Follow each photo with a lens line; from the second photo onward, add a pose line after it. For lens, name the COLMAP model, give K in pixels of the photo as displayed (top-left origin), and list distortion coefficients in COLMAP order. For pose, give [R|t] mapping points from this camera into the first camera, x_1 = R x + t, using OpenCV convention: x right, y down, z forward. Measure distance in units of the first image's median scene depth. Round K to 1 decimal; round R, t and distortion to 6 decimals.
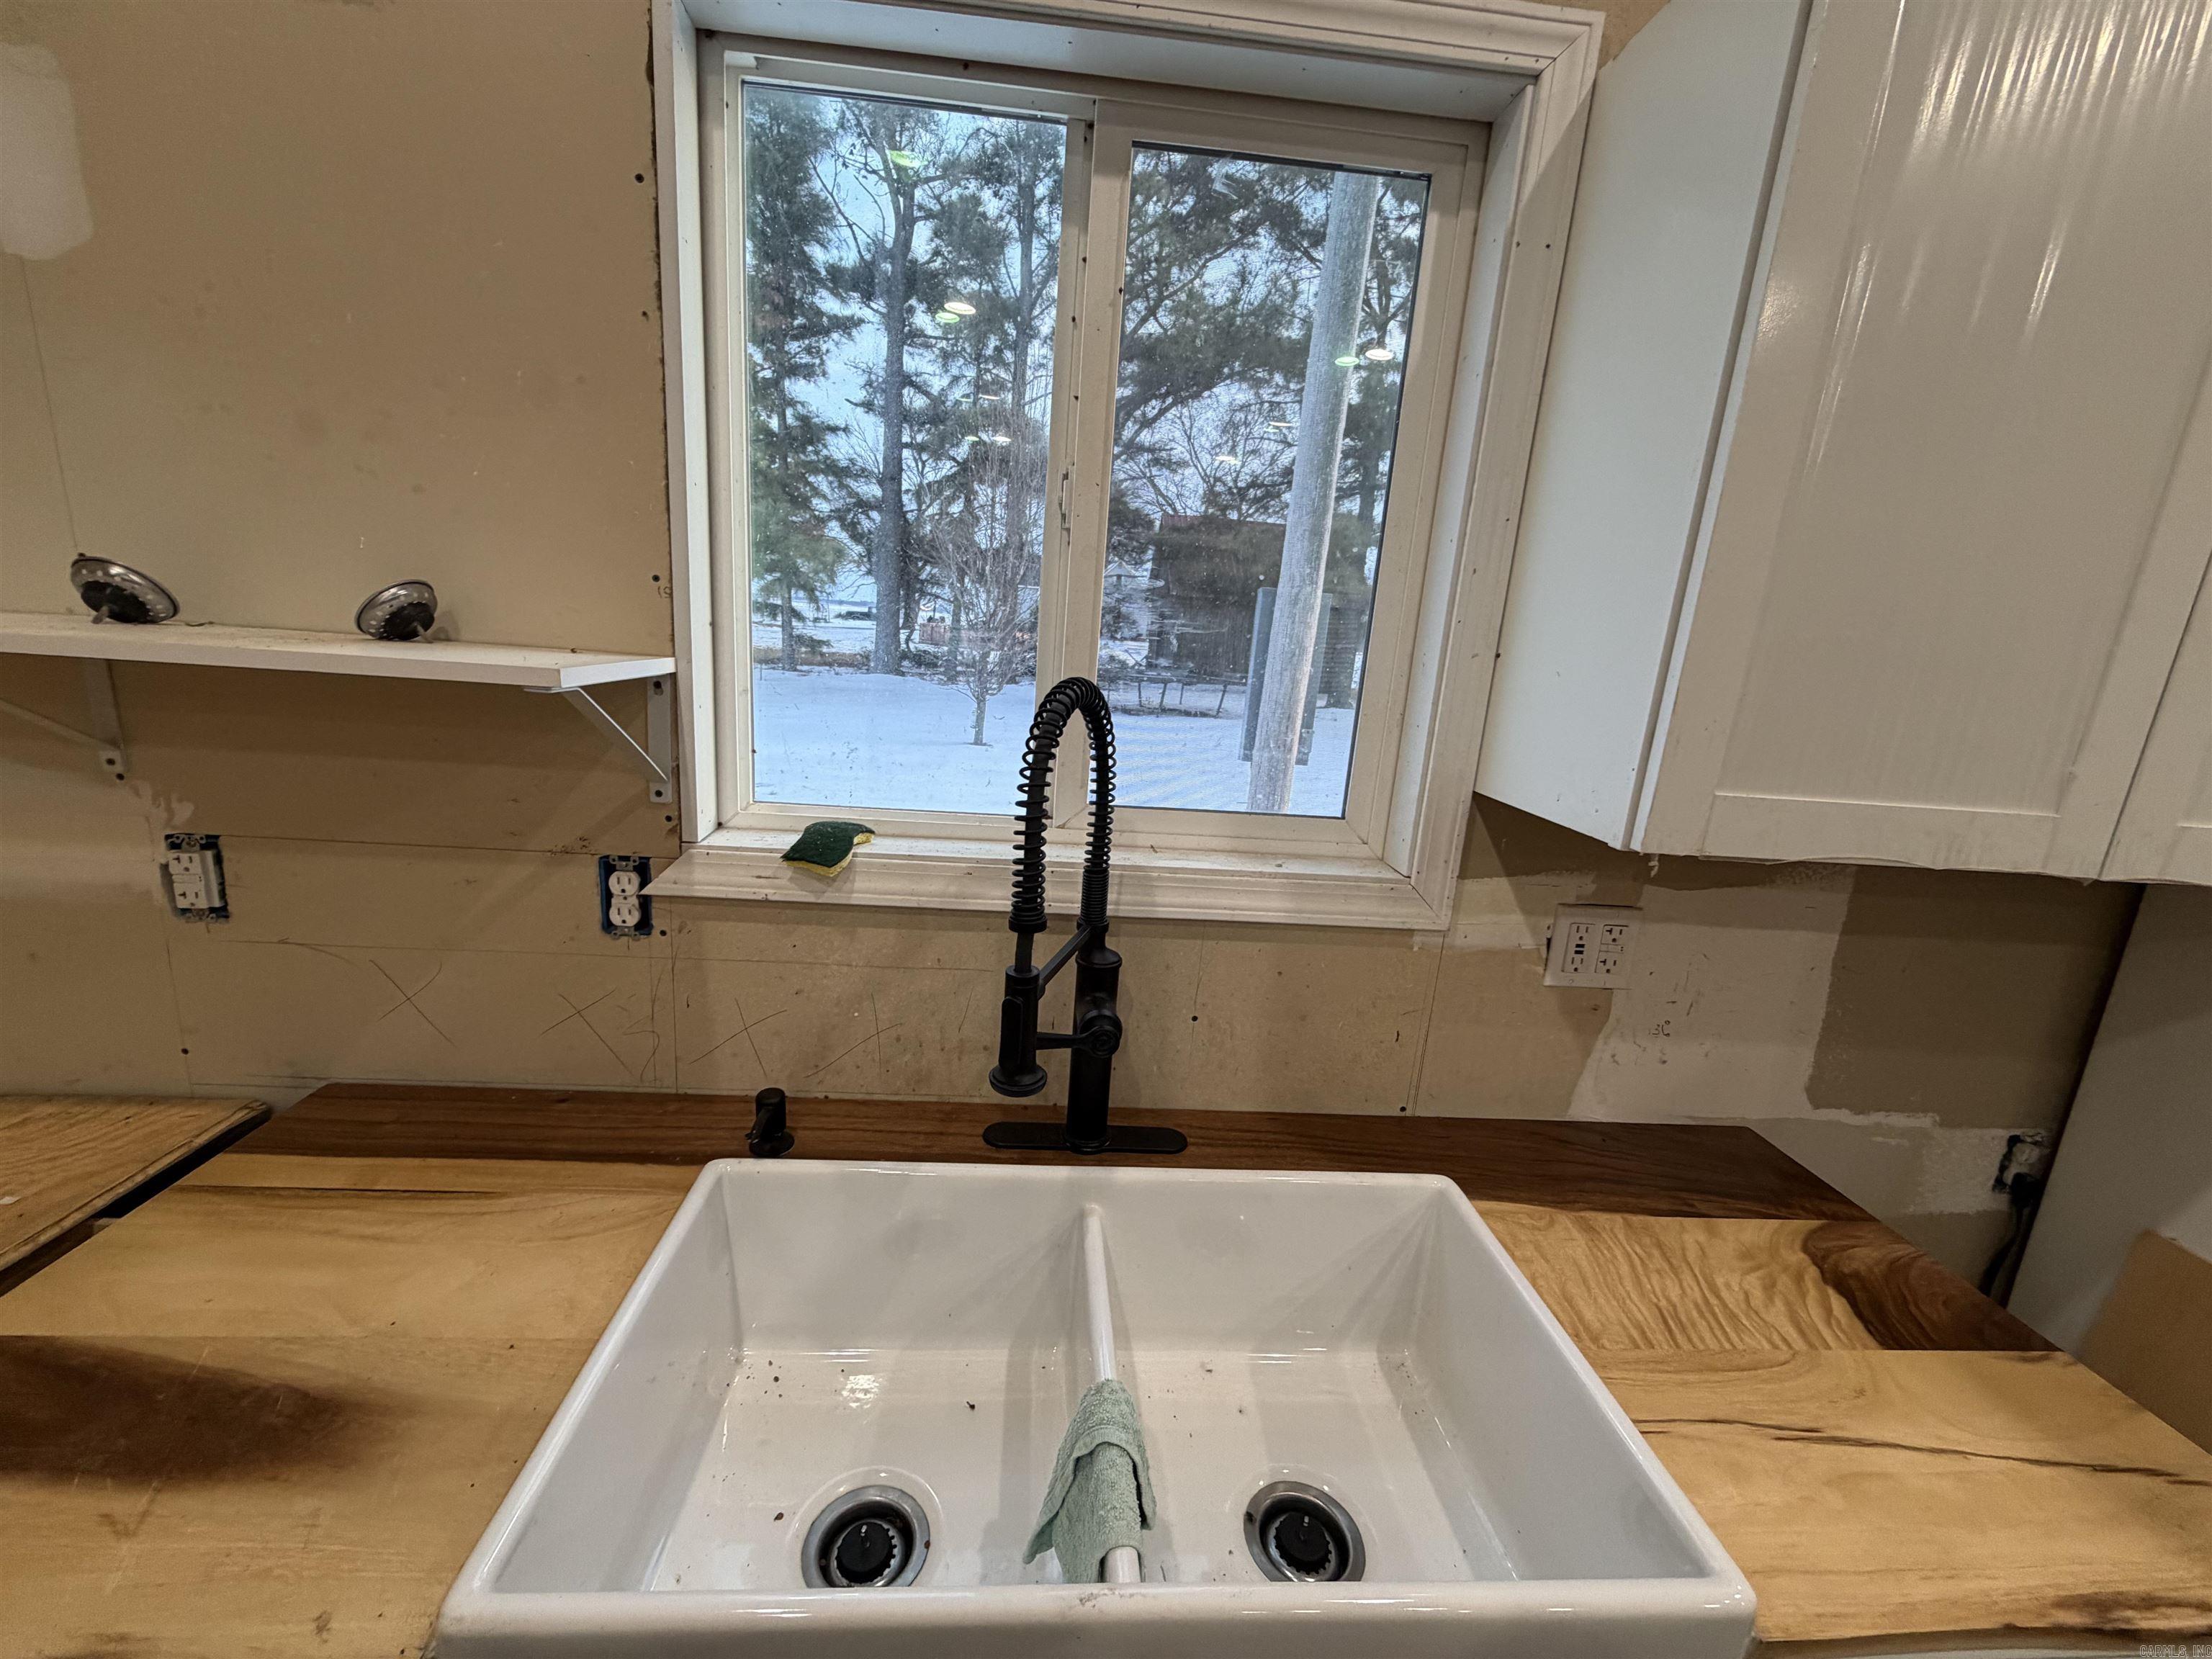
lens RADIAL K [[880.5, 0, 1095.9], [0, 880.5, 830.4], [0, 0, 1]] dist [-0.000763, 0.000279]
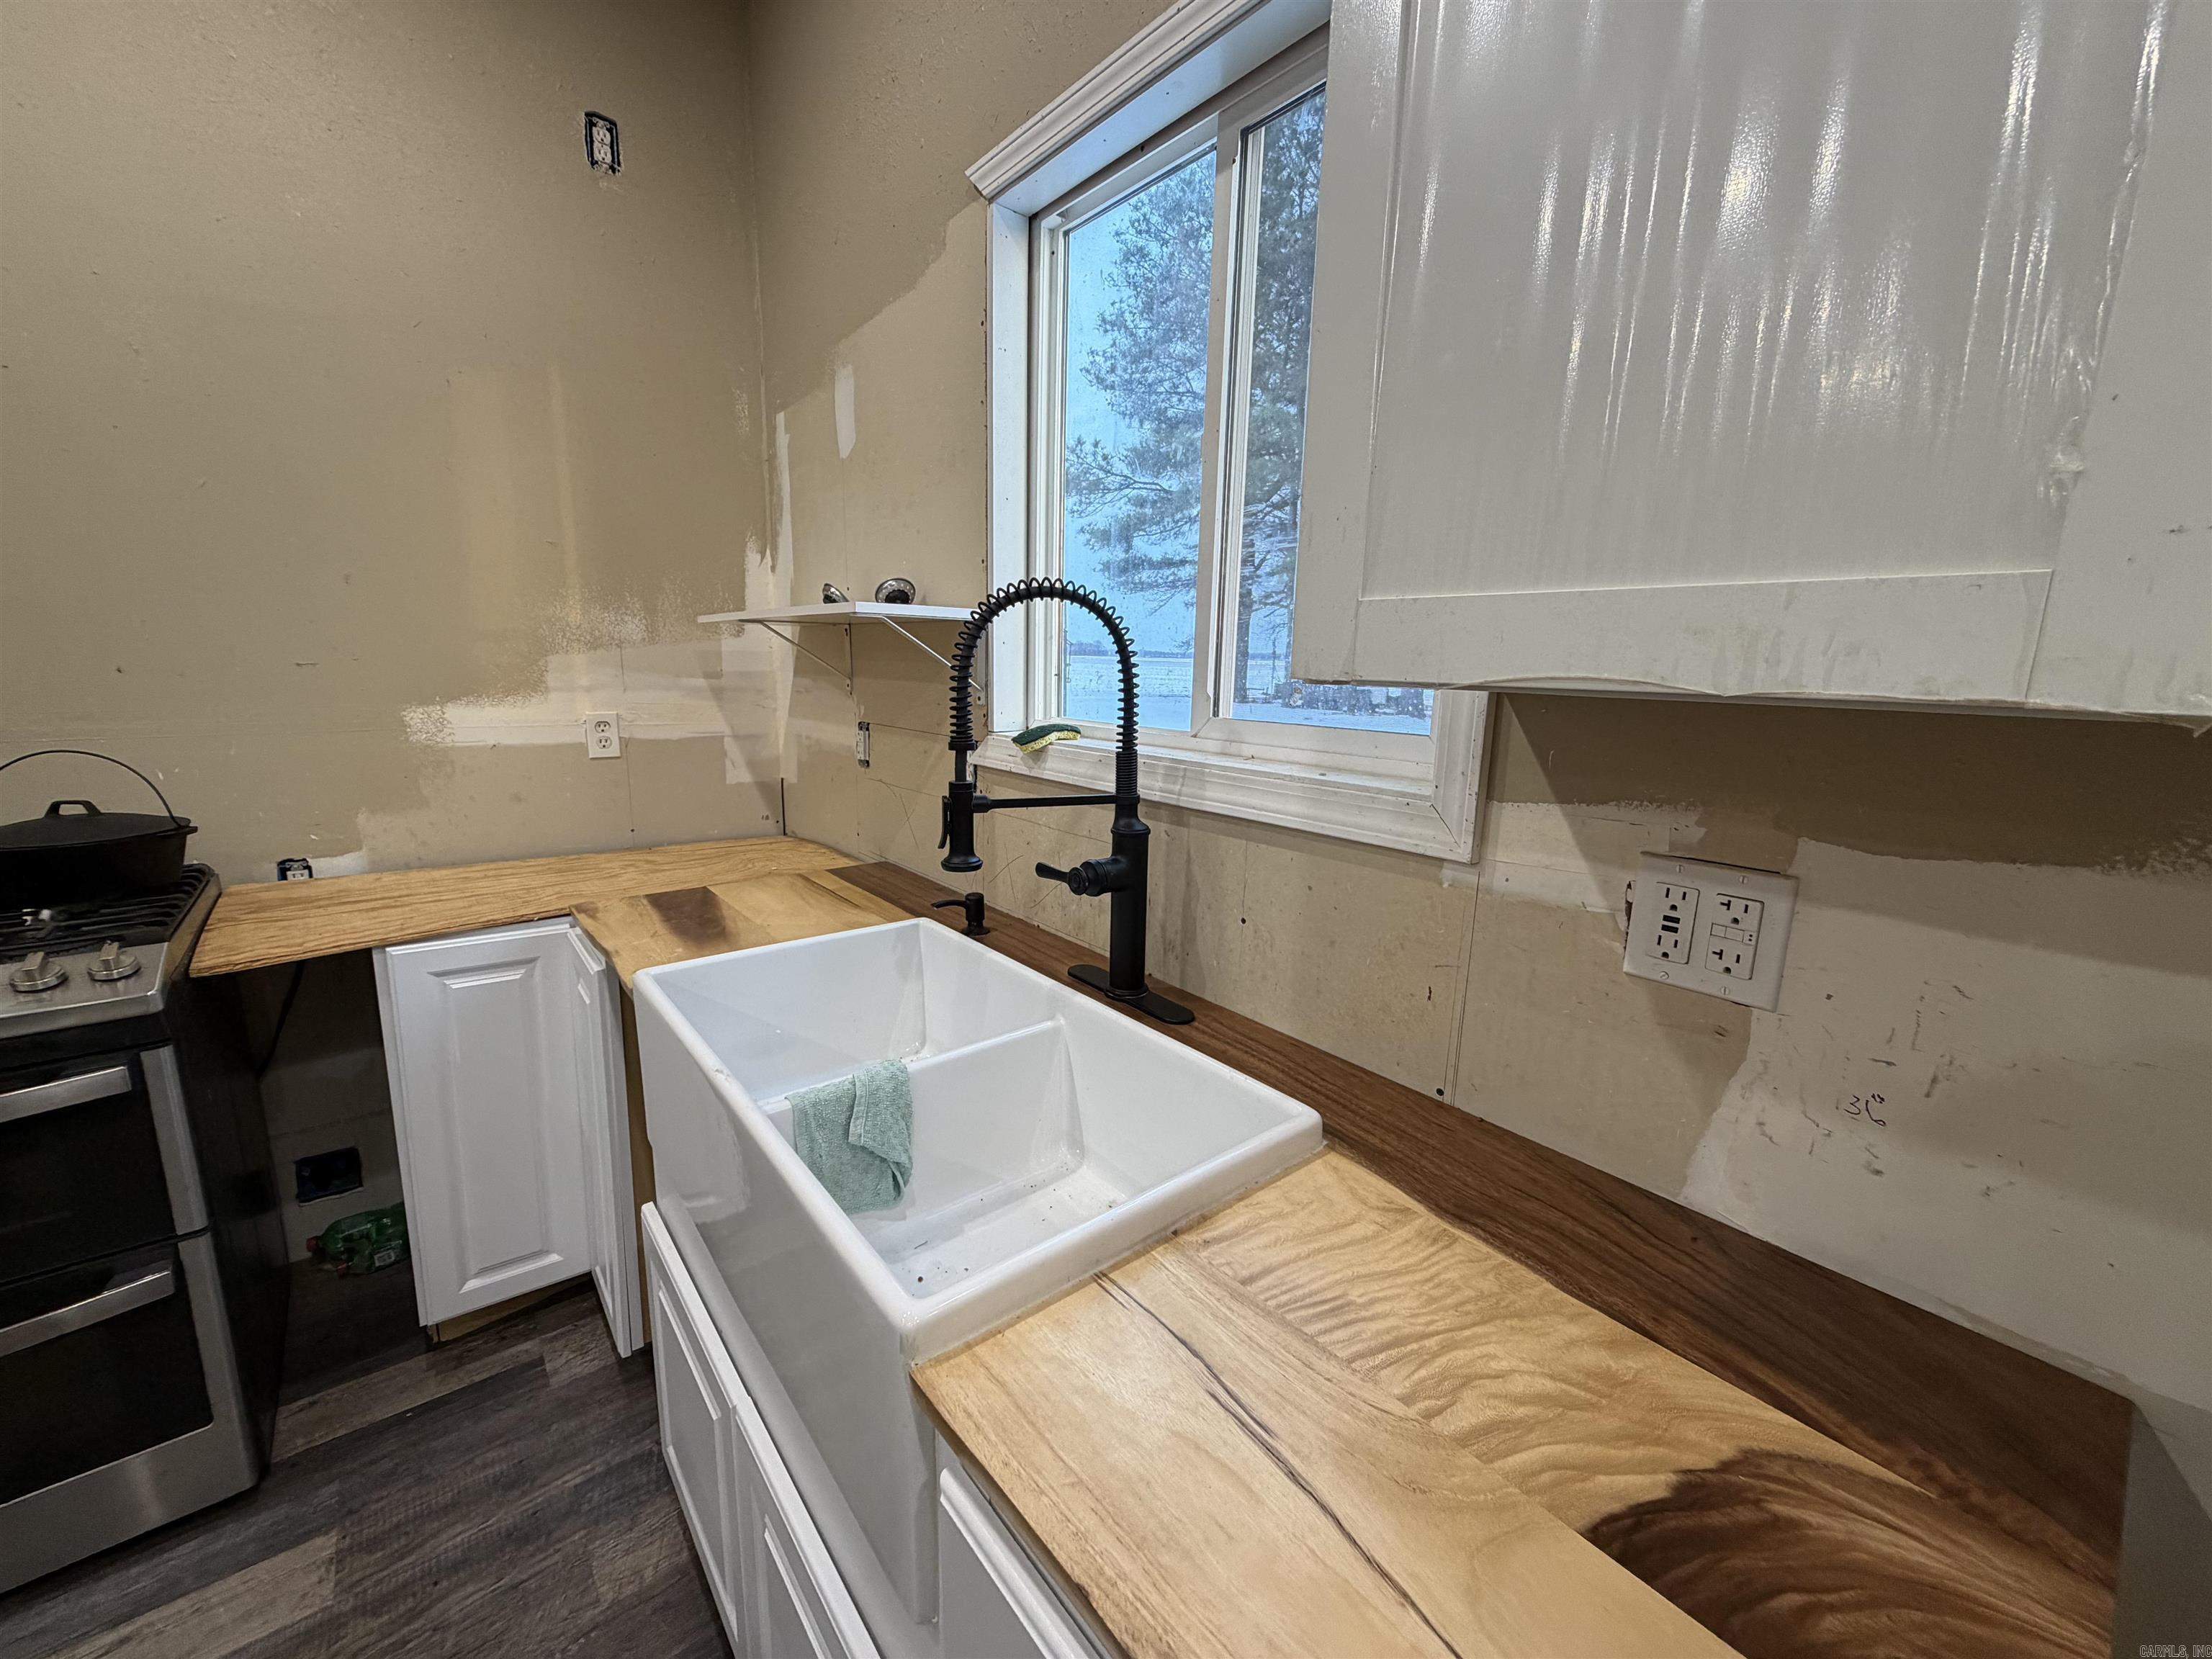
lens RADIAL K [[880.5, 0, 1100.7], [0, 880.5, 832.1], [0, 0, 1]] dist [-0.000763, 0.000279]
pose [[0.576554, 0.100578, -0.810845, 0.860801], [-0.170449, 0.985366, 0.001028, 0.143549], [0.799082, 0.137615, 0.585260, 0.261610]]
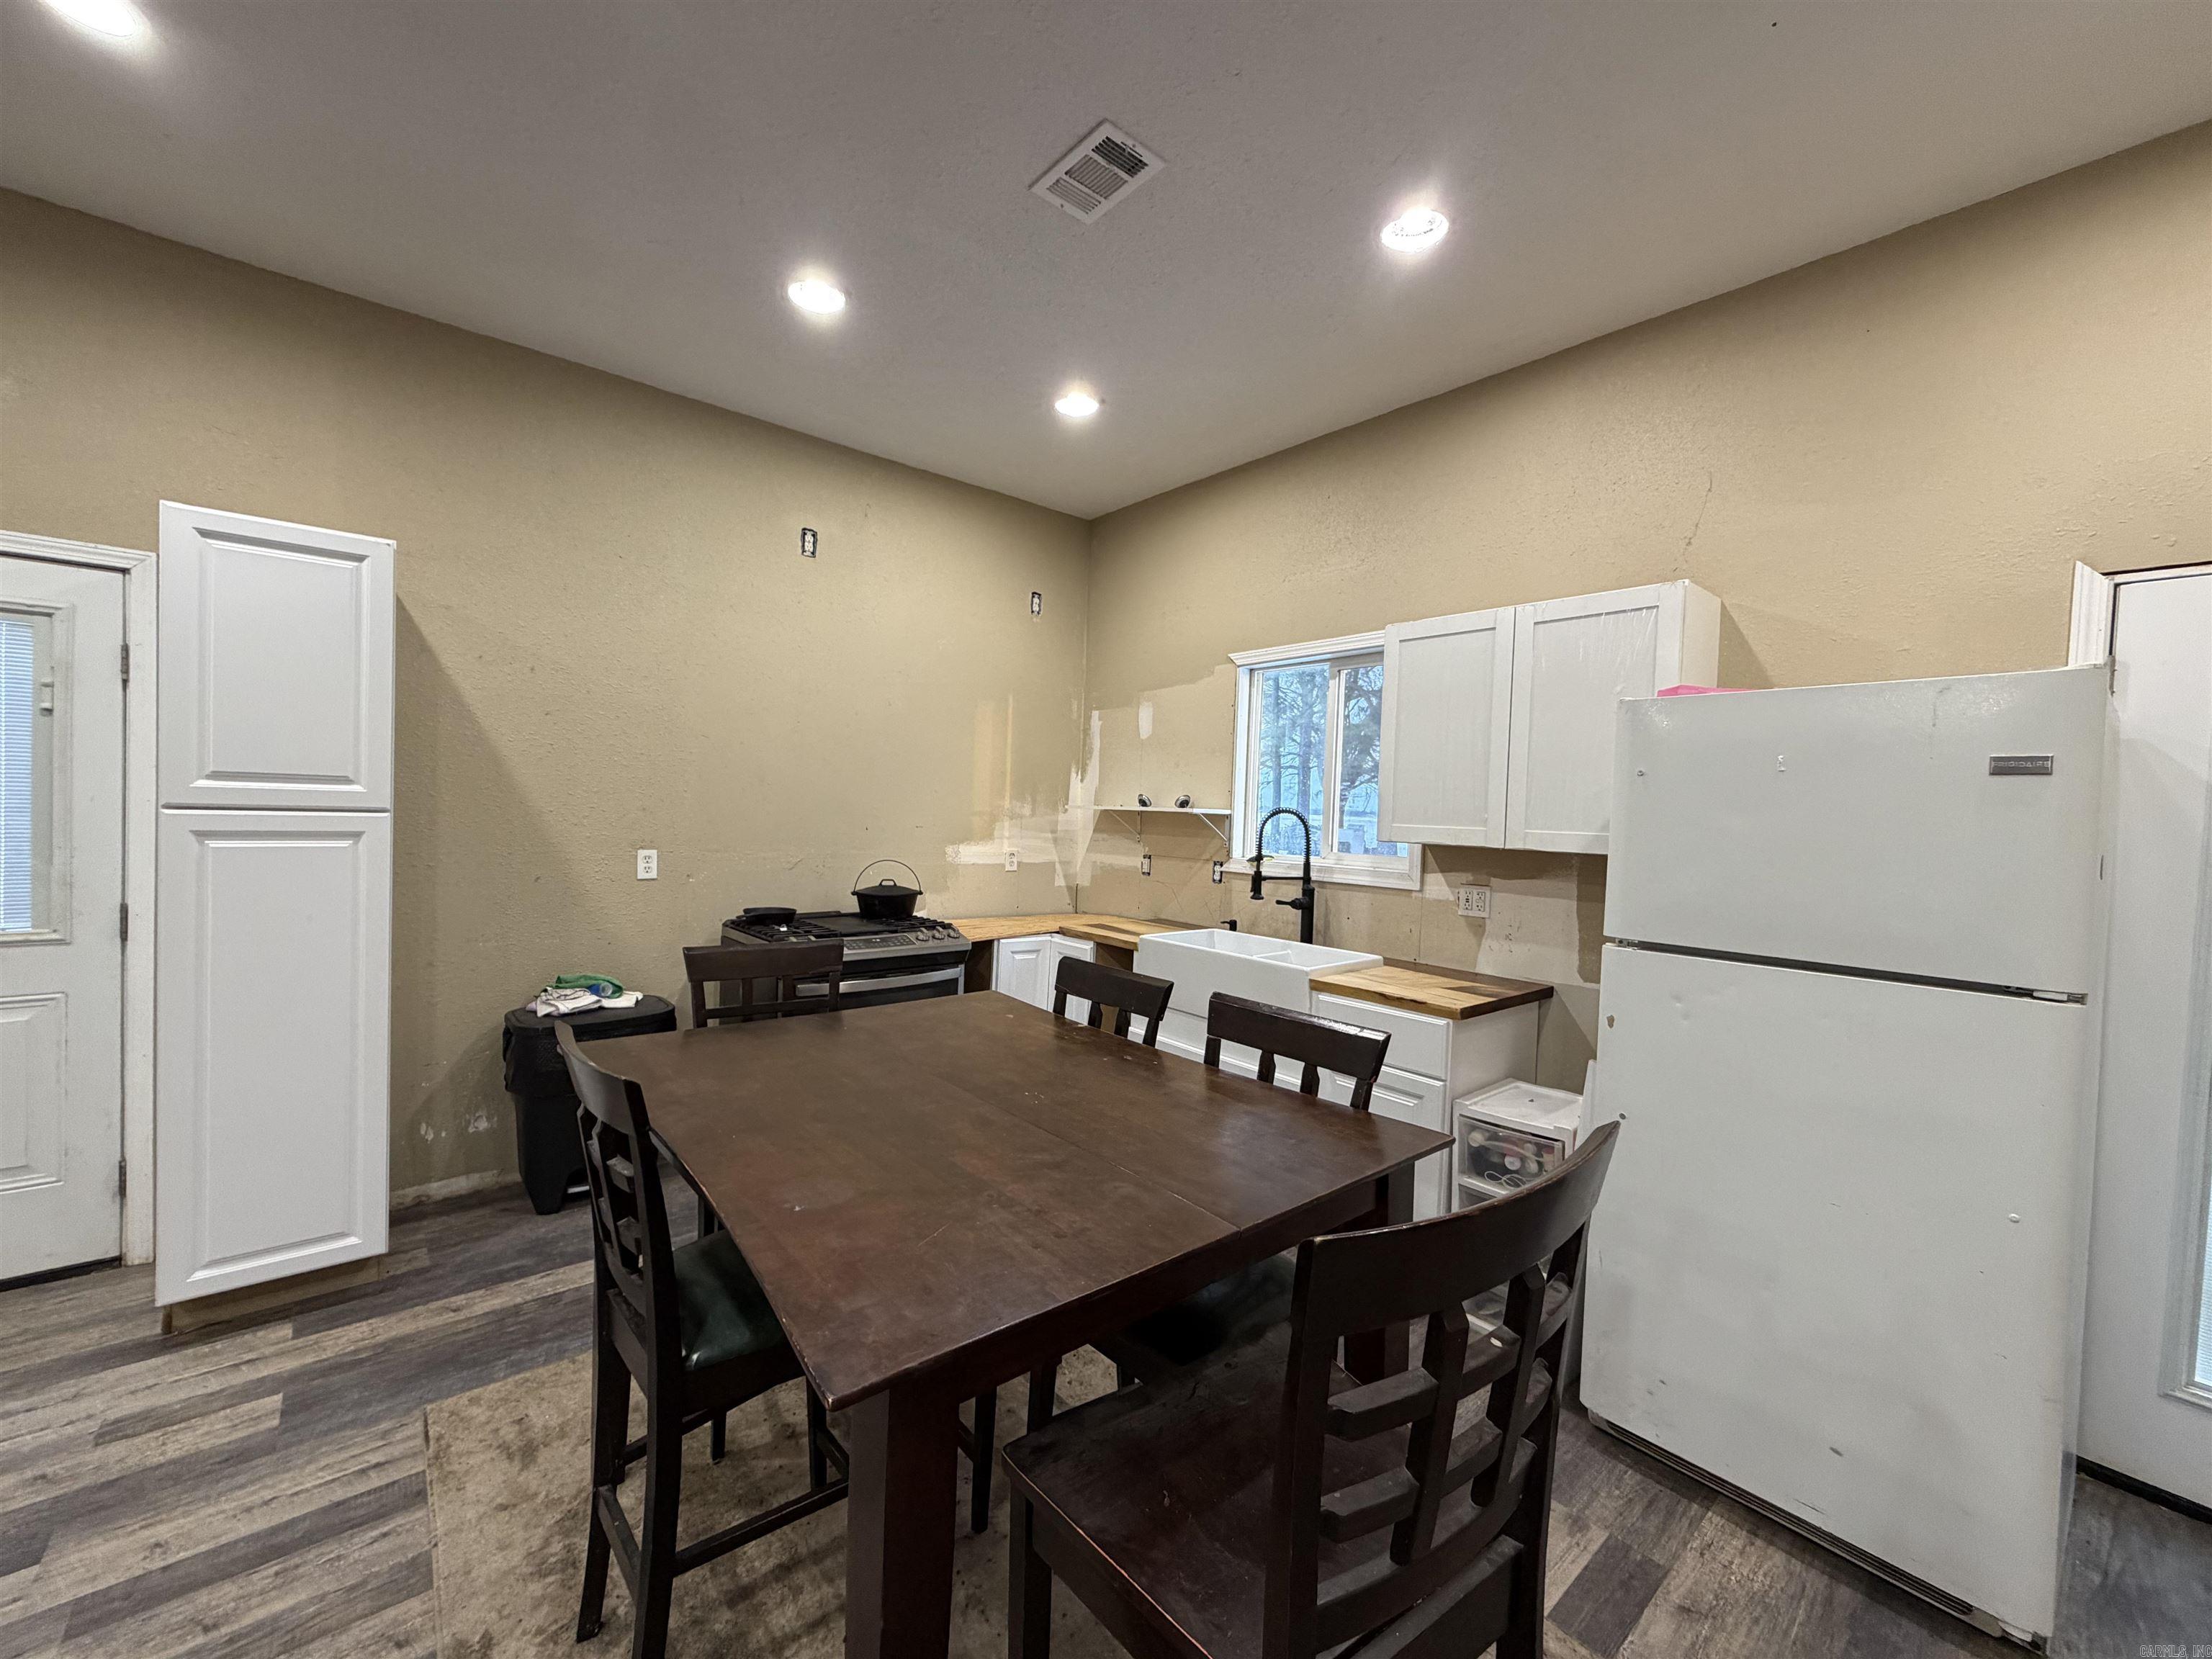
lens RADIAL K [[880.5, 0, 1101.3], [0, 880.5, 840.4], [0, 0, 1]] dist [-0.000763, 0.000279]
pose [[0.598805, -0.021413, -0.800608, 2.133572], [-0.177651, 0.971189, -0.158848, 0.610445], [0.780943, 0.237348, 0.577749, -1.571274]]
